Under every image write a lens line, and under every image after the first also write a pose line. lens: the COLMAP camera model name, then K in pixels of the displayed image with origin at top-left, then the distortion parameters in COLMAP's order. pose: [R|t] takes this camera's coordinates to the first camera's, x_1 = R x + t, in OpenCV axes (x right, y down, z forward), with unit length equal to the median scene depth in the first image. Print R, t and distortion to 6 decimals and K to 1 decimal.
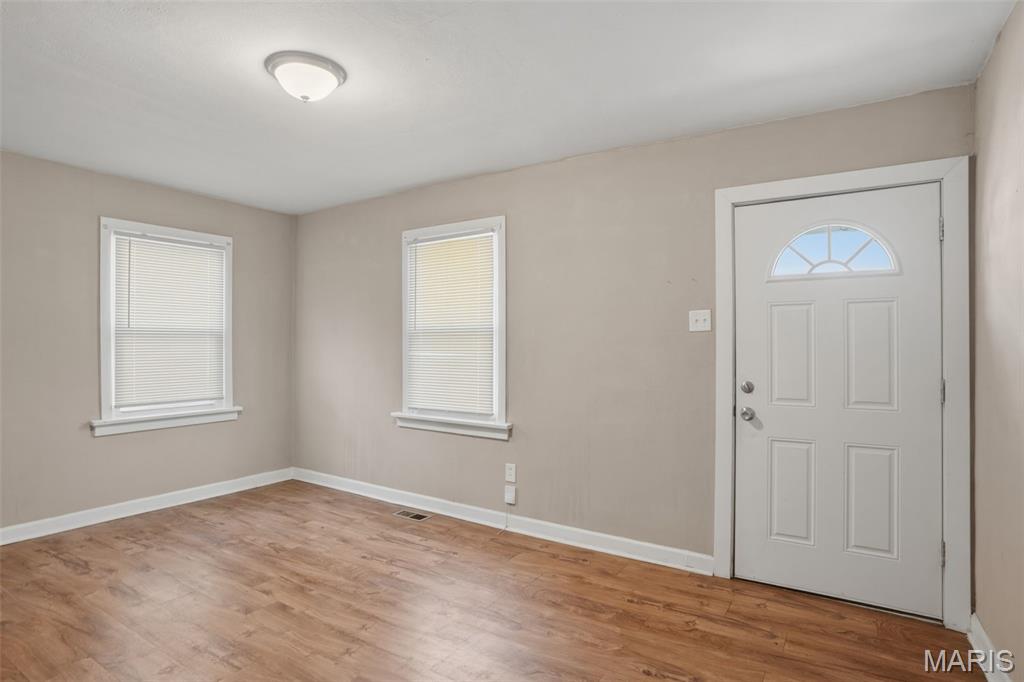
lens RADIAL K [[537.4, 0, 507.3], [0, 537.4, 346.0], [0, 0, 1]] dist [-0.071229, 0.035849]
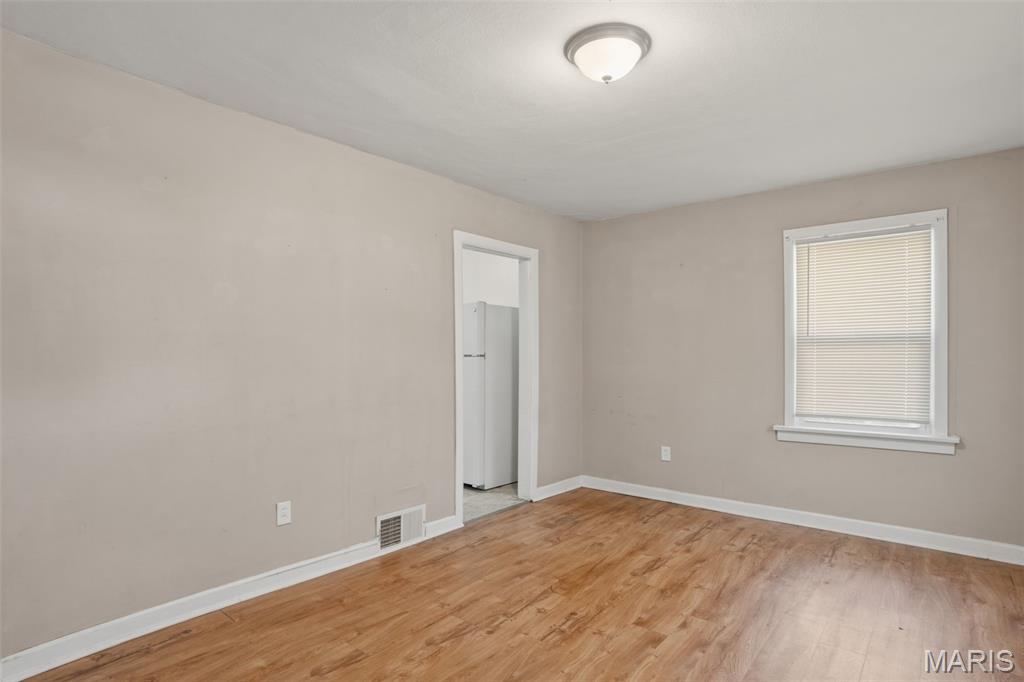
lens RADIAL K [[549.2, 0, 510.3], [0, 549.2, 361.8], [0, 0, 1]] dist [-0.072811, 0.040068]
pose [[-0.107186, 0.016897, -0.994095, 0.349909], [0.001901, 0.999857, 0.016790, -0.004632], [0.994237, -0.000090, -0.107203, 0.561463]]
